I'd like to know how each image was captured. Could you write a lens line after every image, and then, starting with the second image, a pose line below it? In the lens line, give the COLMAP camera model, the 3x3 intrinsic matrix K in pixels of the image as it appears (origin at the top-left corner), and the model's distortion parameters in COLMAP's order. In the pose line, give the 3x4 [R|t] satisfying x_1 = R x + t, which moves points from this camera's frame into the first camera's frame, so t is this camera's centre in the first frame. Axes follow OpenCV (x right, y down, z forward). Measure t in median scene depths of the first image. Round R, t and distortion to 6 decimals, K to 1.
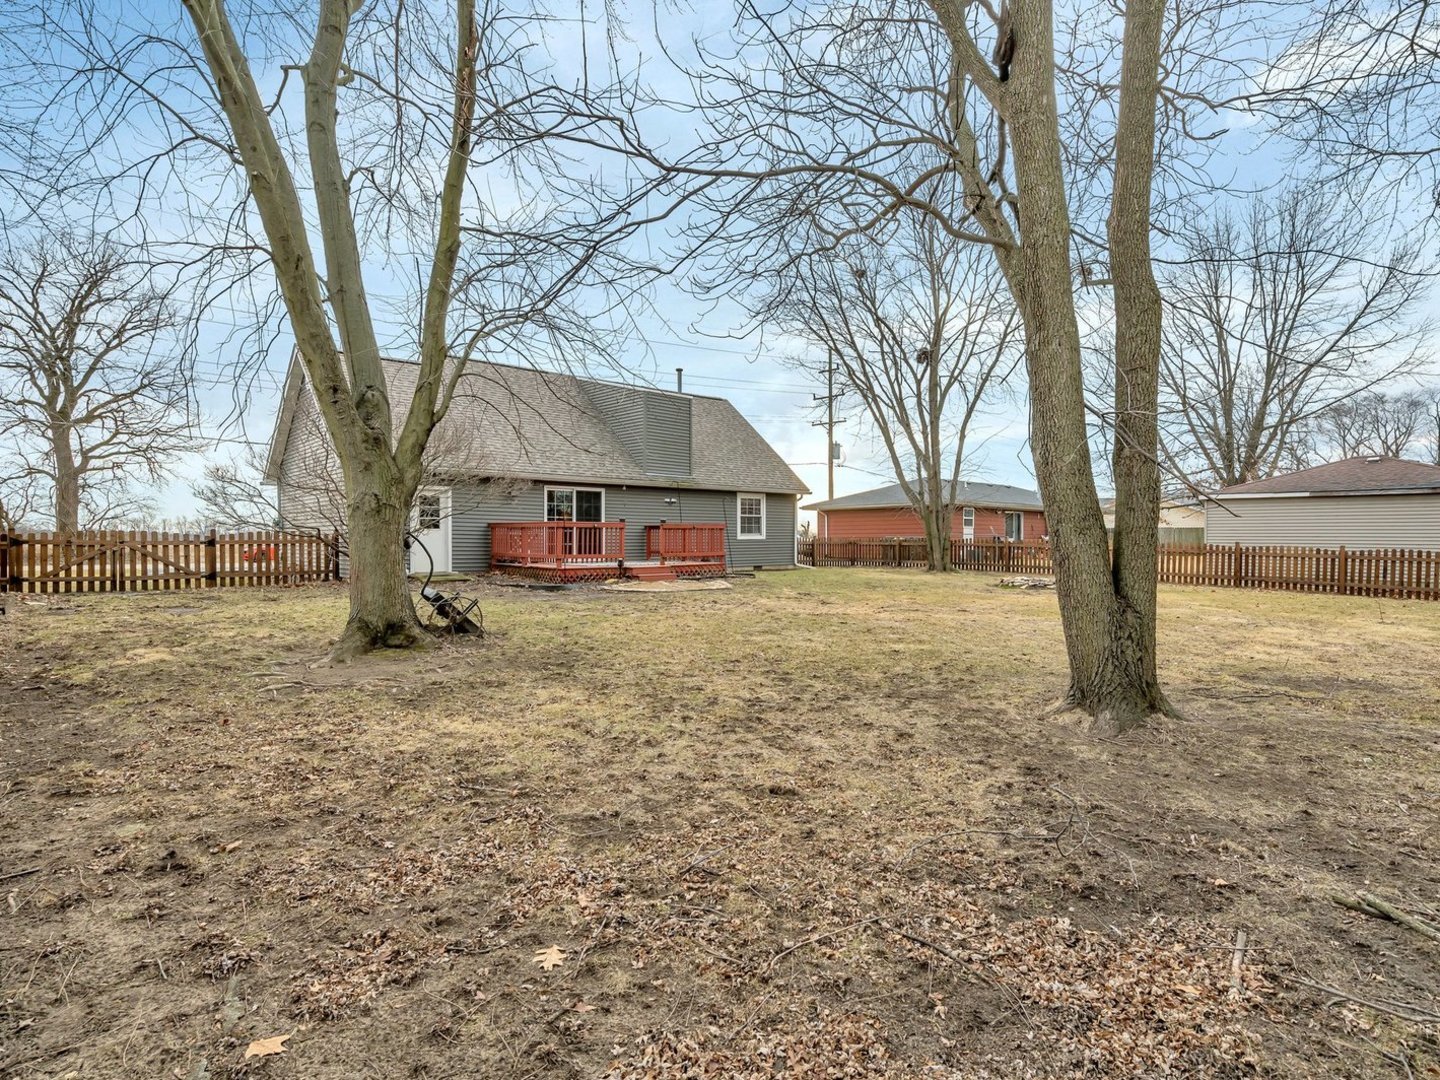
lens RADIAL K [[687.6, 0, 734.6], [0, 687.6, 538.5], [0, 0, 1]] dist [0.001027, -0.000292]
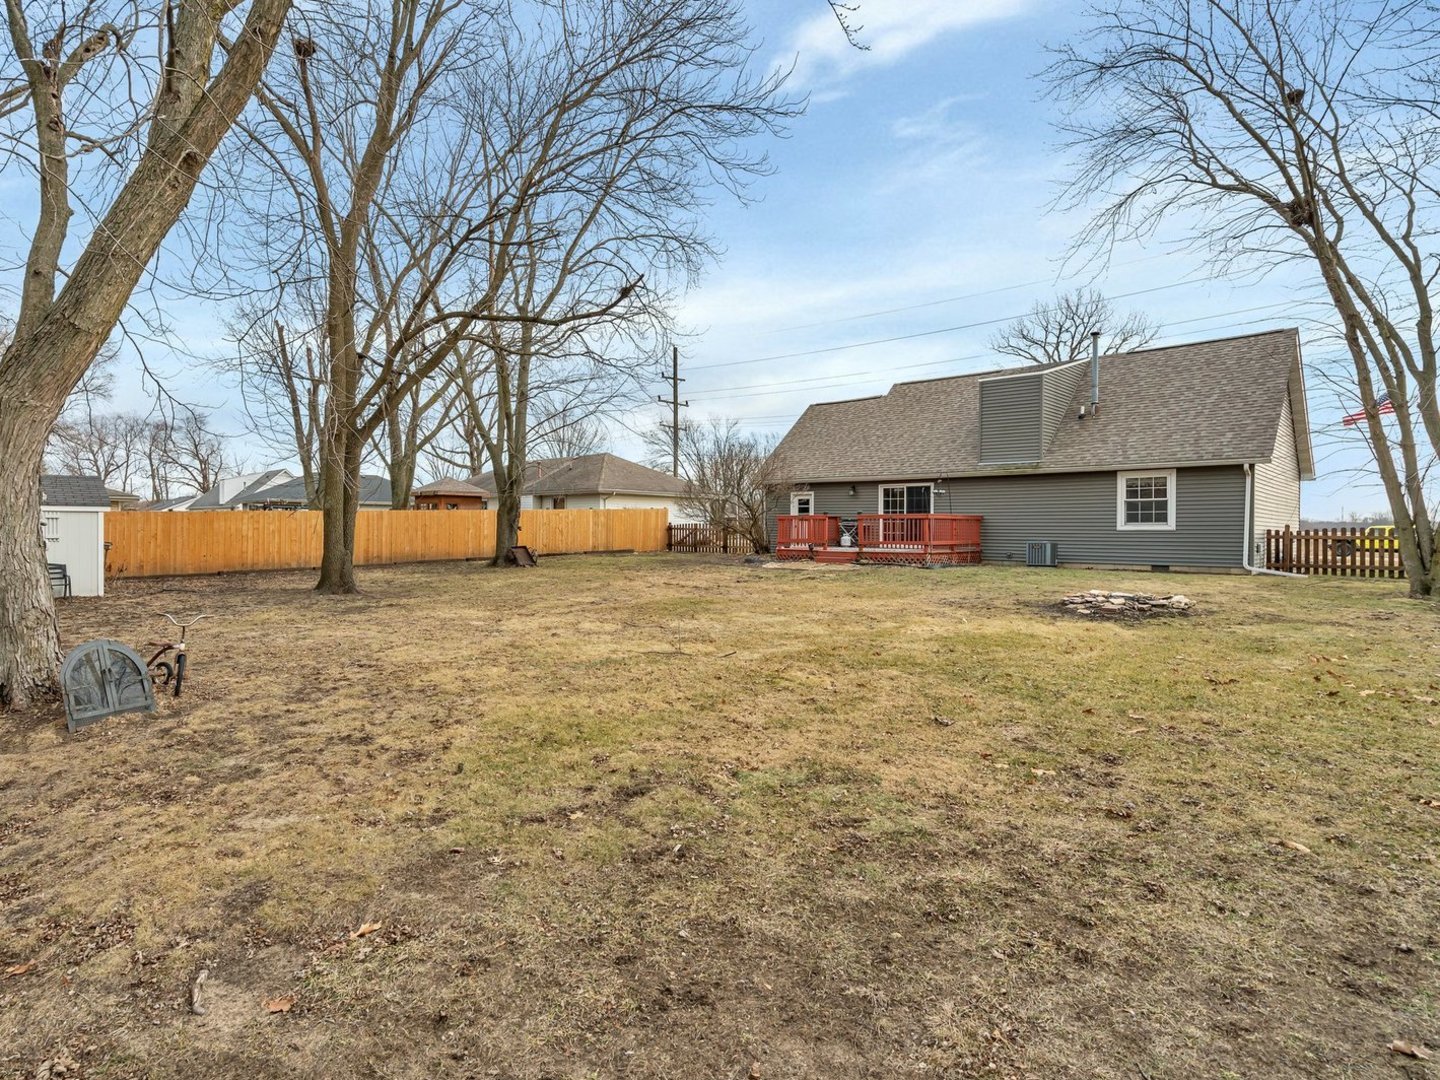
lens RADIAL K [[687.6, 0, 718.8], [0, 687.6, 531.1], [0, 0, 1]] dist [0.001027, -0.000292]
pose [[0.205206, 0.003992, -0.978711, 0.810378], [-0.006365, 0.999976, 0.002744, 0.003651], [0.978698, 0.005666, 0.205227, 0.443799]]
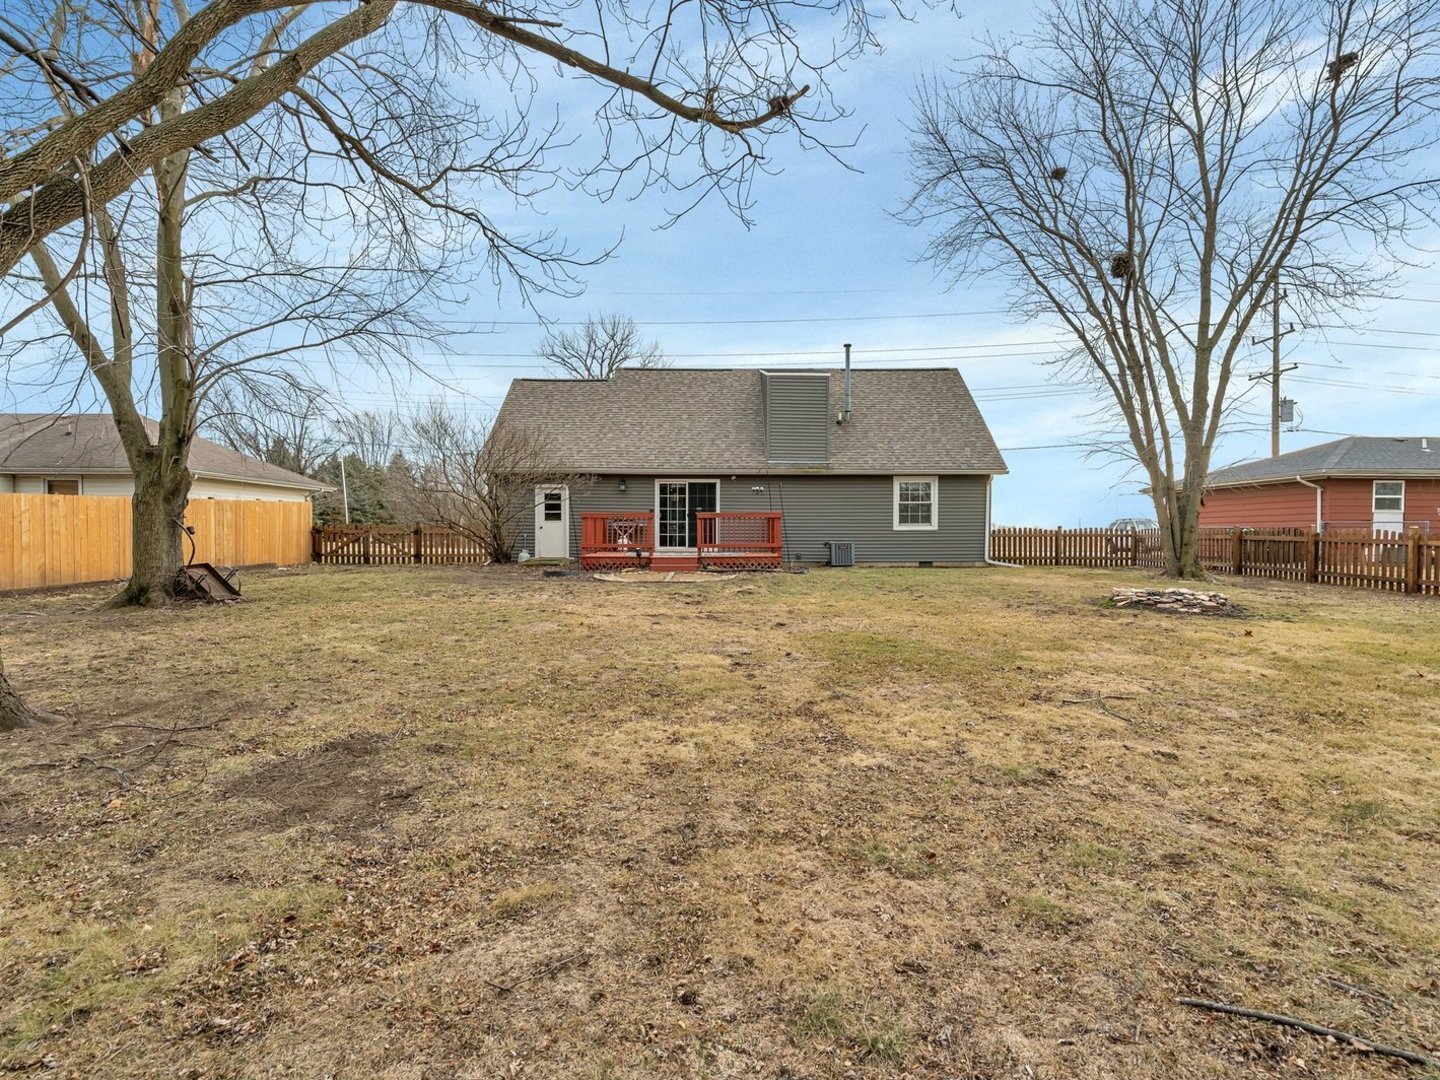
lens RADIAL K [[687.6, 0, 715.3], [0, 687.6, 545.3], [0, 0, 1]] dist [0.001027, -0.000292]
pose [[0.782116, 0.010846, -0.623038, 0.429558], [-0.000722, 0.999864, 0.016498, 0.006796], [0.623132, -0.012454, 0.782017, 0.214649]]
